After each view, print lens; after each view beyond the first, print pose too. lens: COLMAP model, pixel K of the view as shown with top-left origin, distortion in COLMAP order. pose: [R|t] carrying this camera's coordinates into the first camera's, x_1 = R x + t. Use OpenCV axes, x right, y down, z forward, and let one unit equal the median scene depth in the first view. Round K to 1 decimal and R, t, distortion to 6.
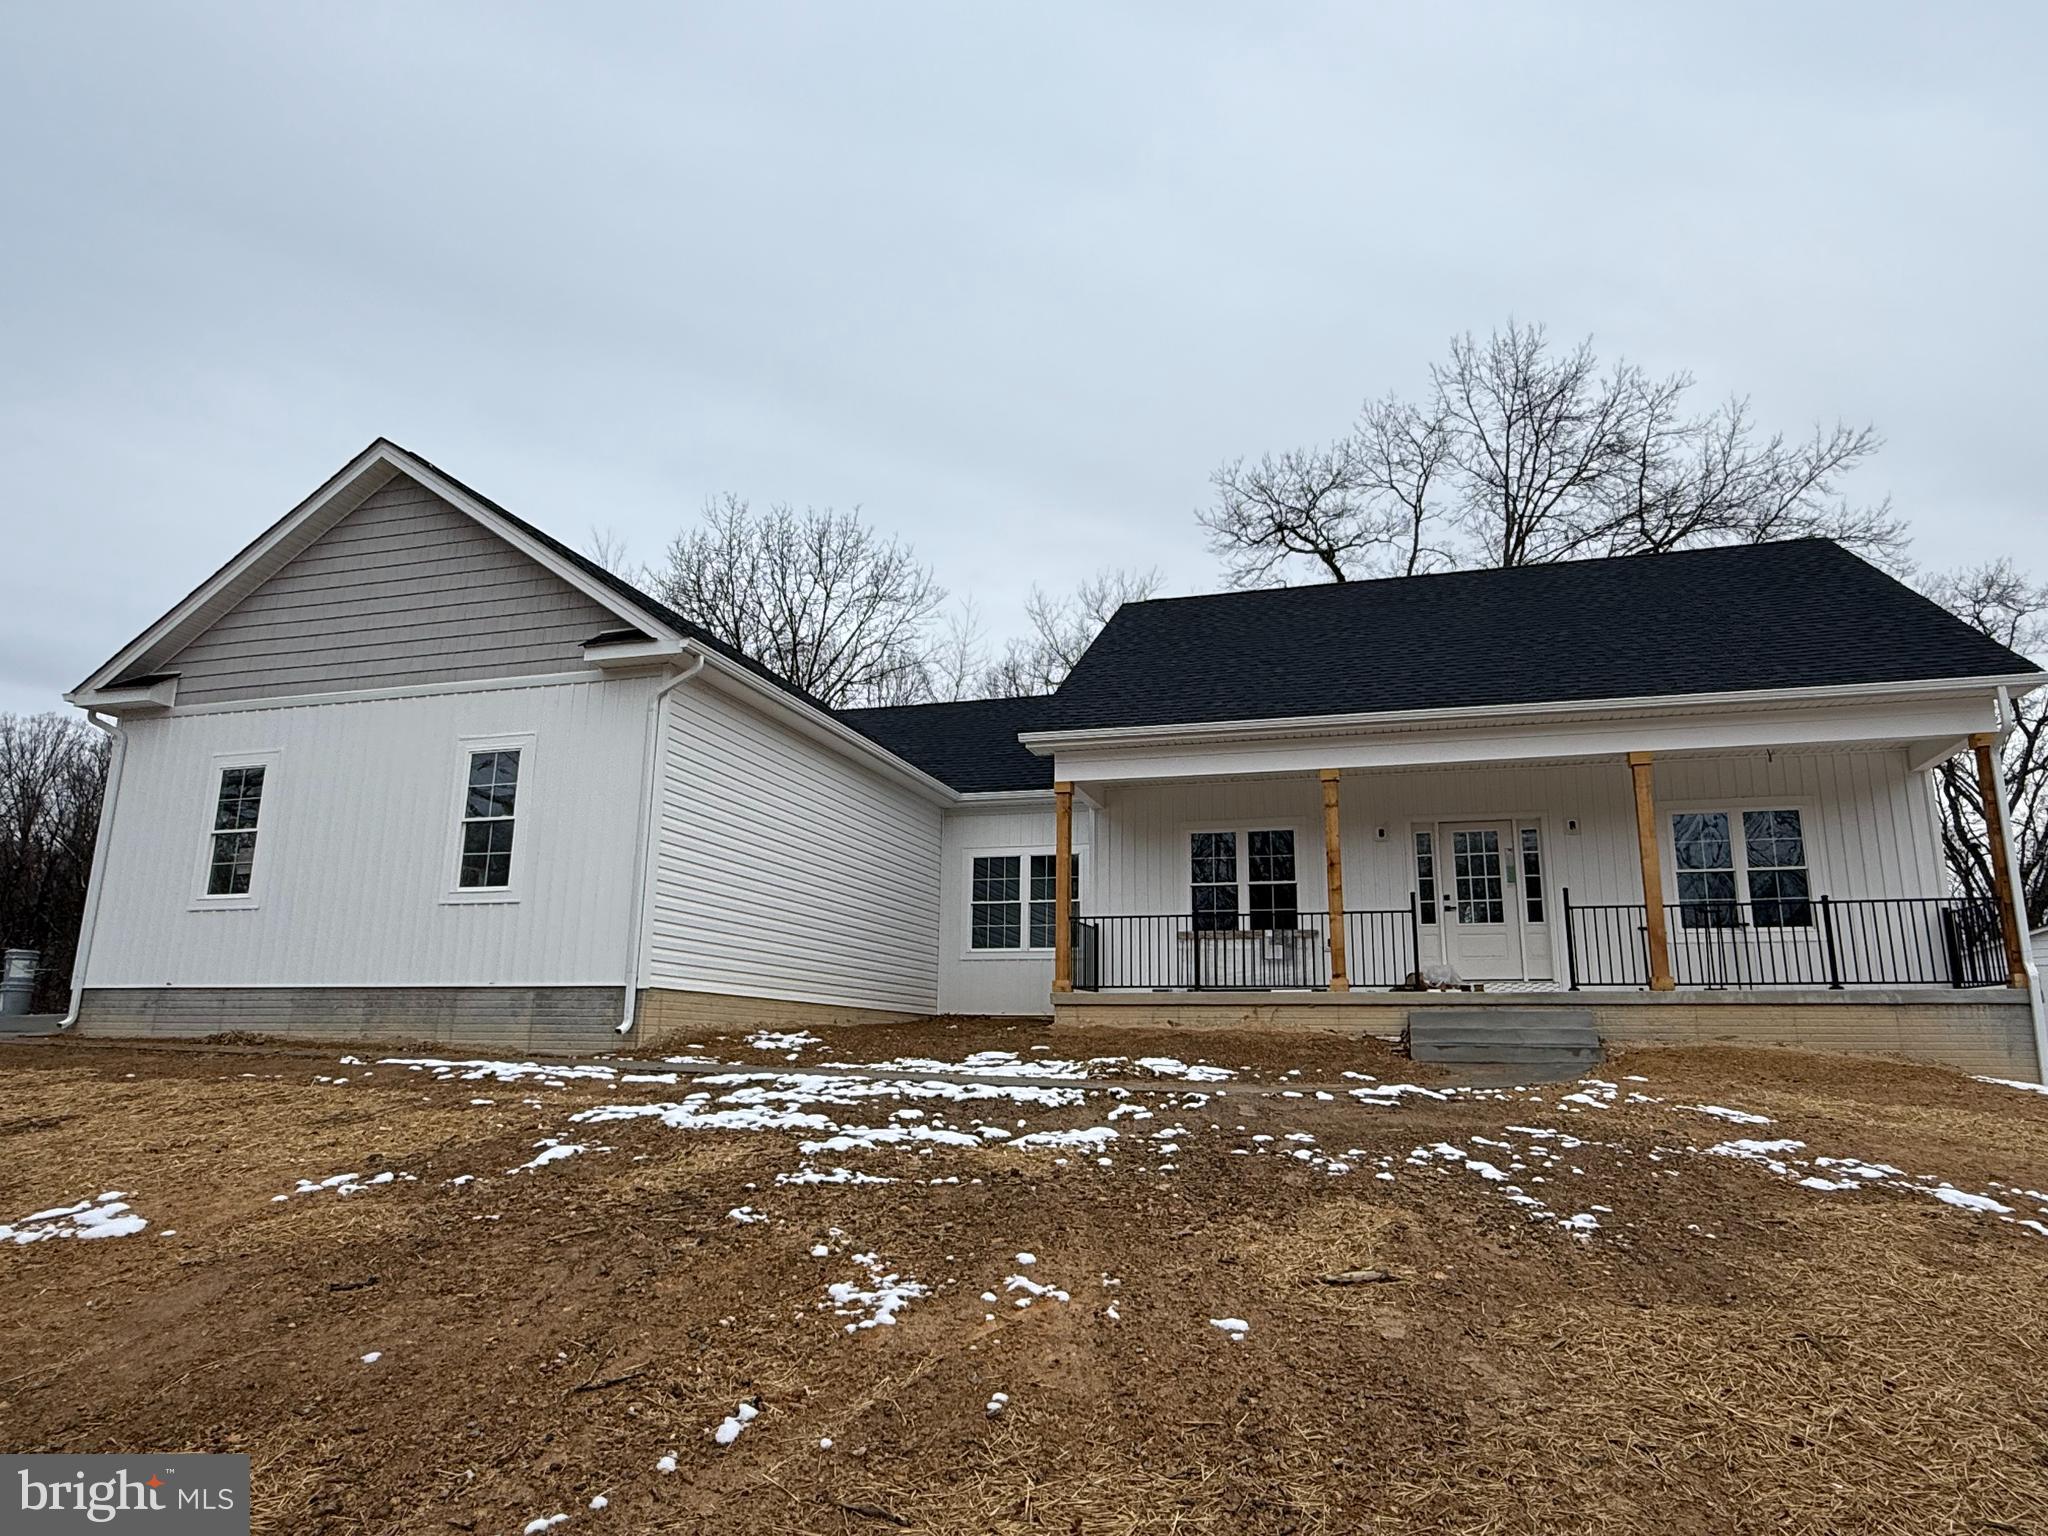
lens RADIAL K [[1251.8, 0, 1030.4], [0, 1251.8, 752.6], [0, 0, 1]] dist [-0.005889, 0.016202]
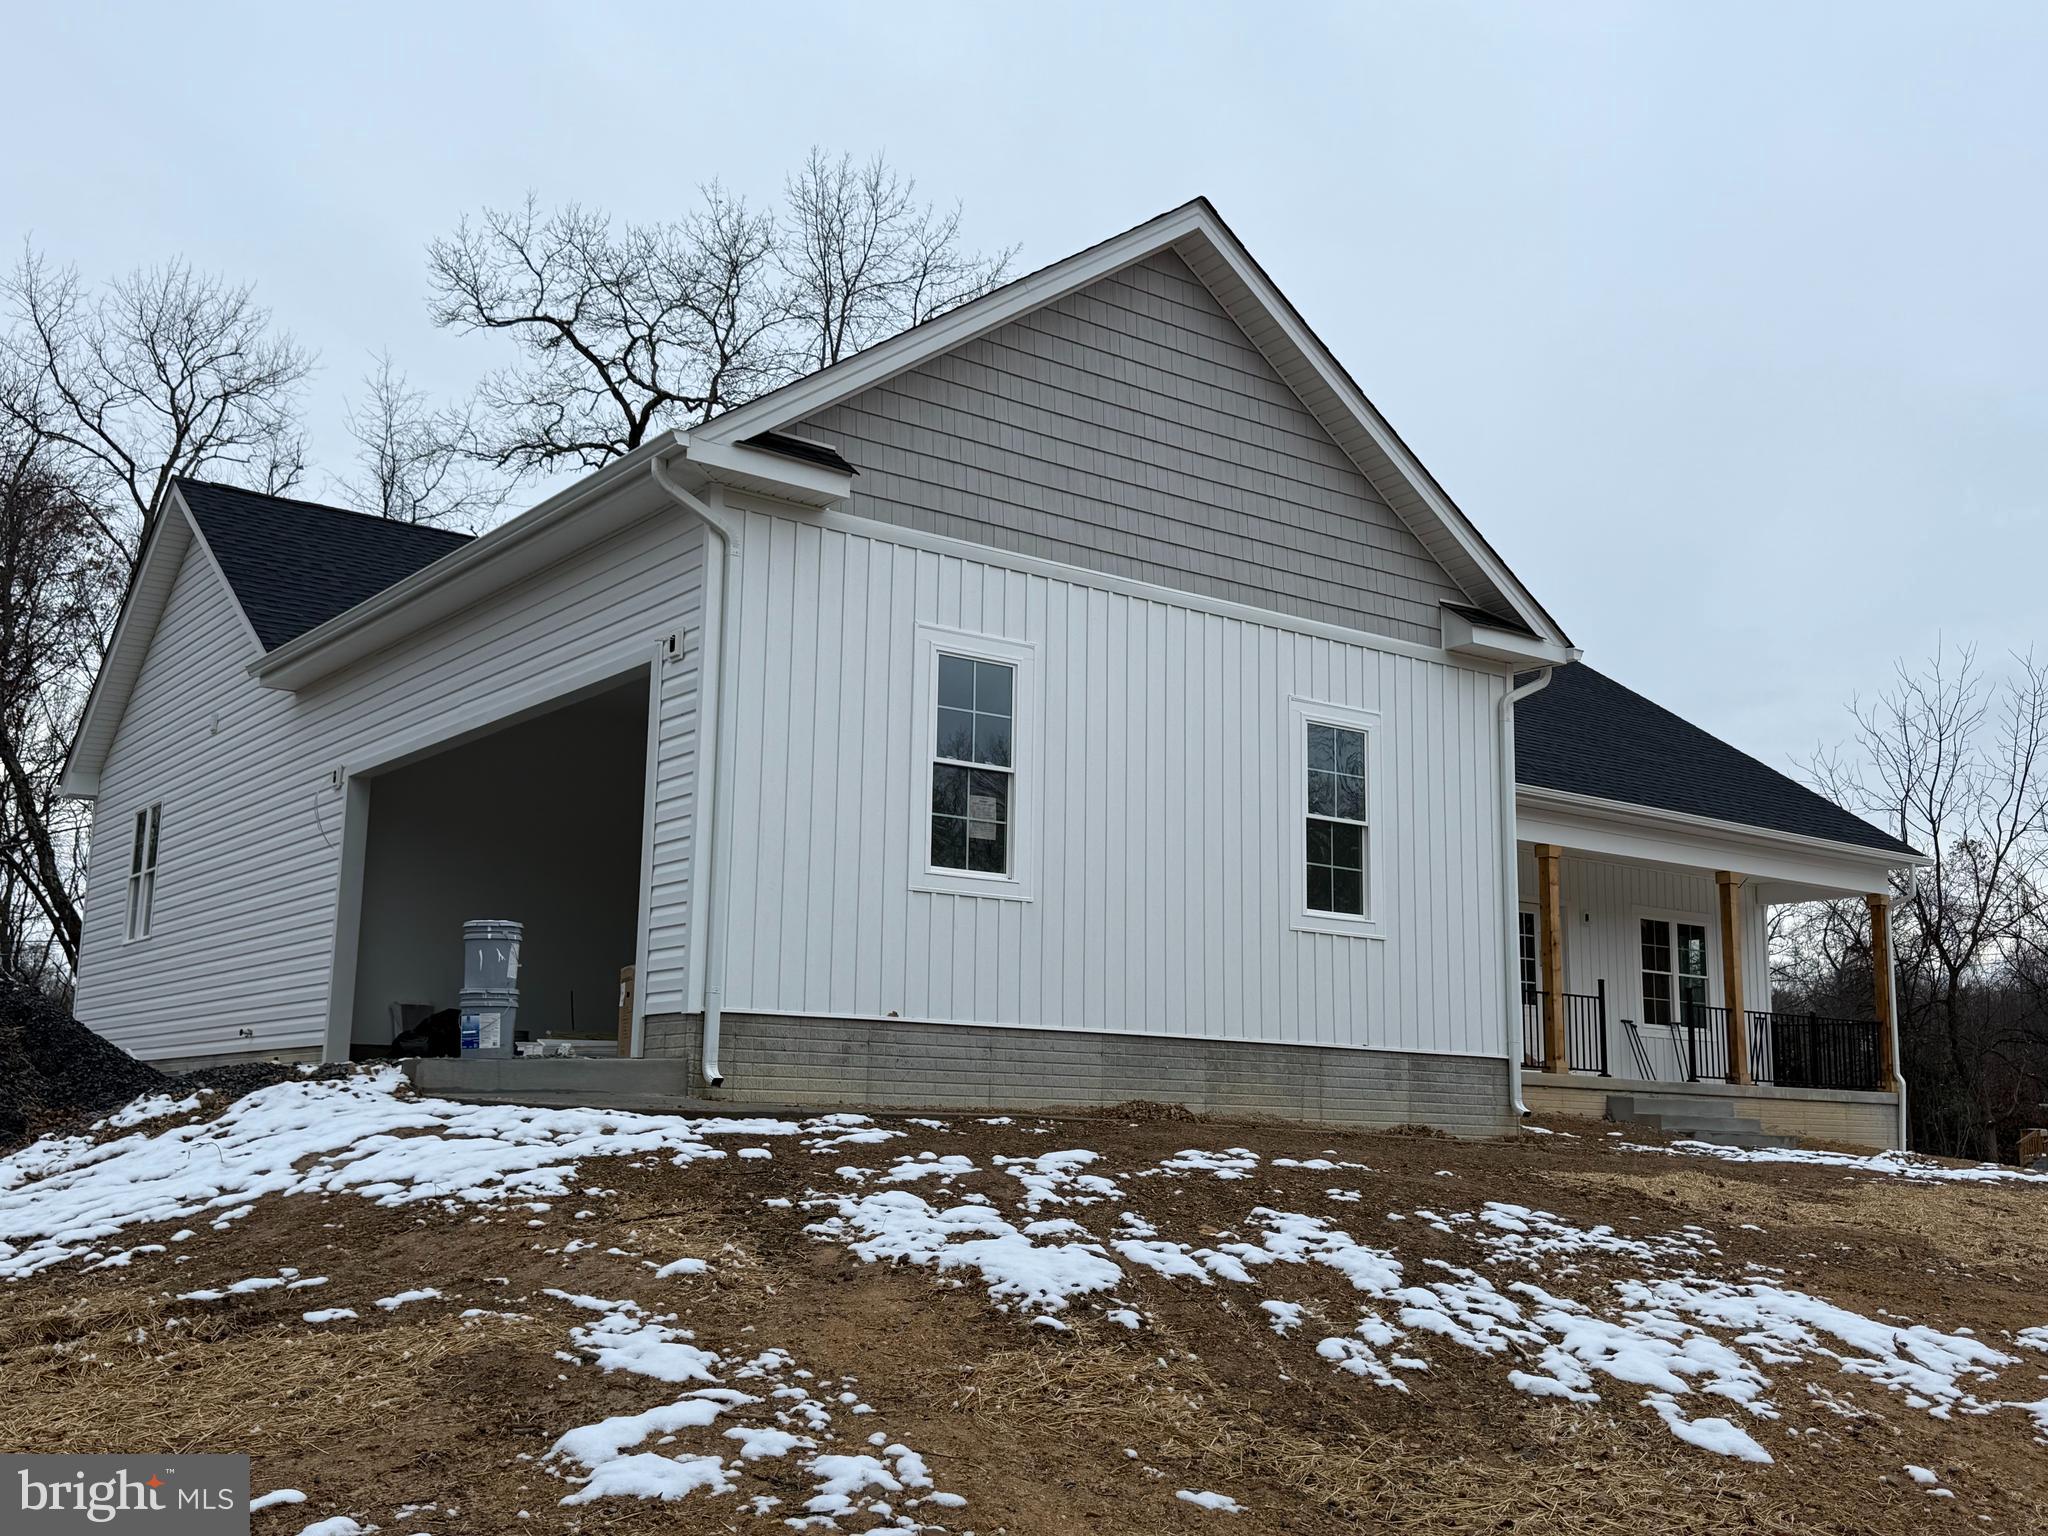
lens RADIAL K [[2036.3, 0, 1040.7], [0, 2036.3, 758.1], [0, 0, 1]] dist [0.084465, 0.000000]
pose [[0.593023, 0.146536, 0.791739, -1.299892], [-0.199039, 0.979463, -0.032198, 0.079091], [-0.780197, -0.138493, 0.610011, 0.359610]]
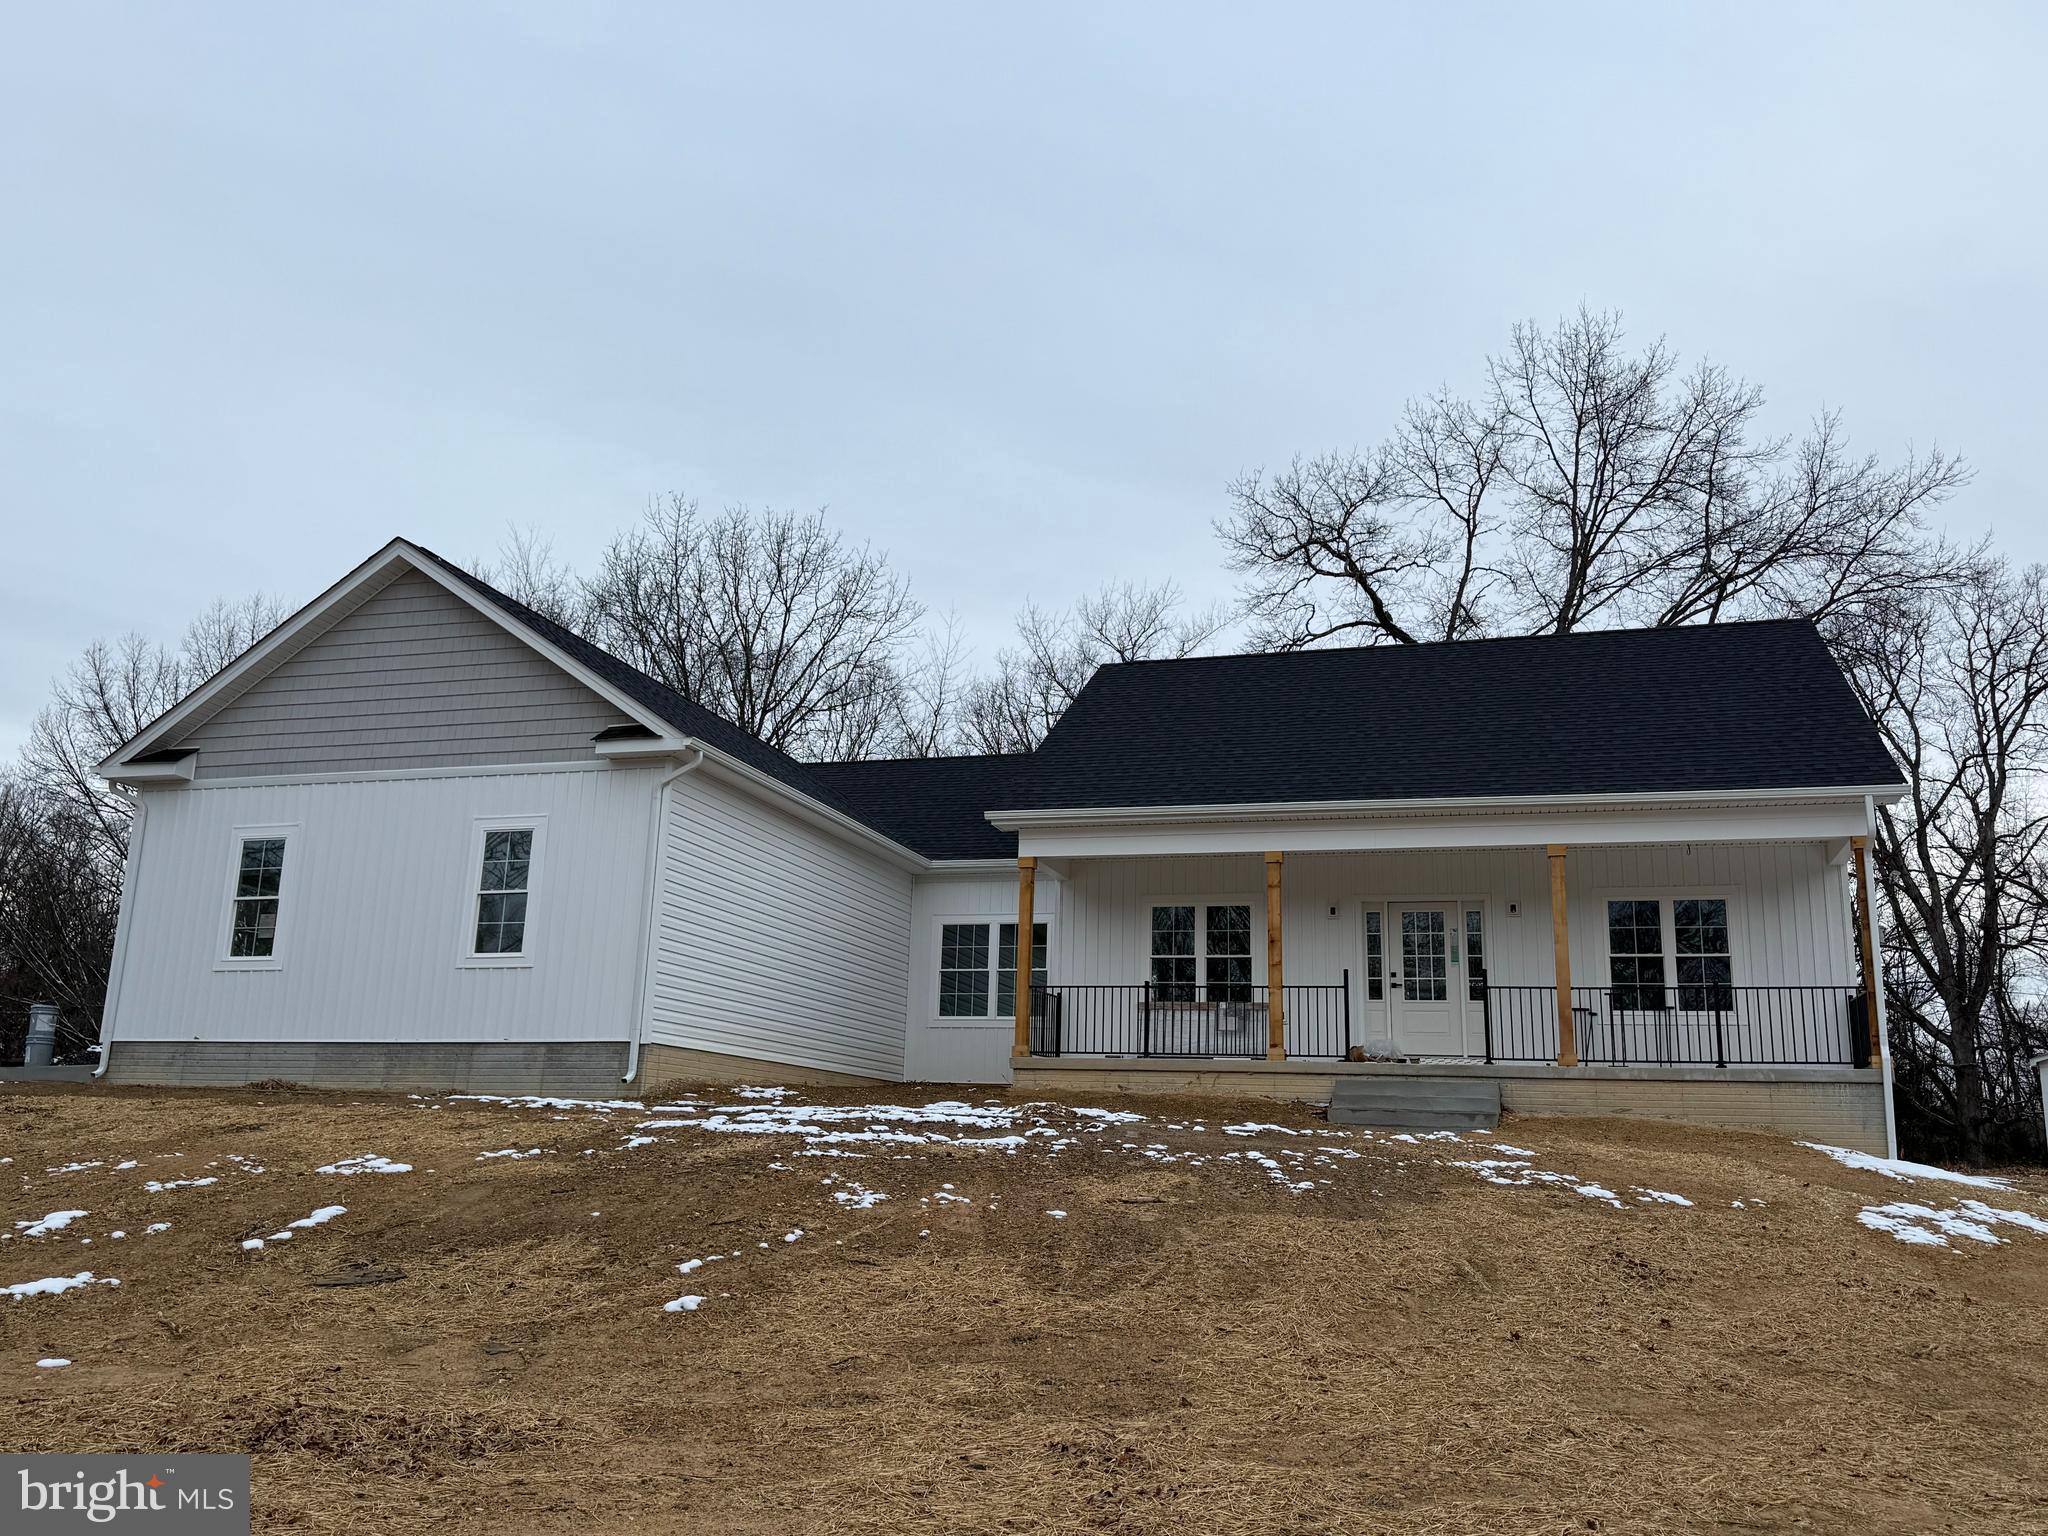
lens RADIAL K [[1646.2, 0, 1027.4], [0, 1646.2, 758.9], [0, 0, 1]] dist [0.100946, -0.063491]
pose [[0.999858, 0.015922, -0.005496, 0.036171], [-0.015956, 0.999853, -0.006210, -0.055606], [0.005397, 0.006297, 0.999966, -0.422342]]
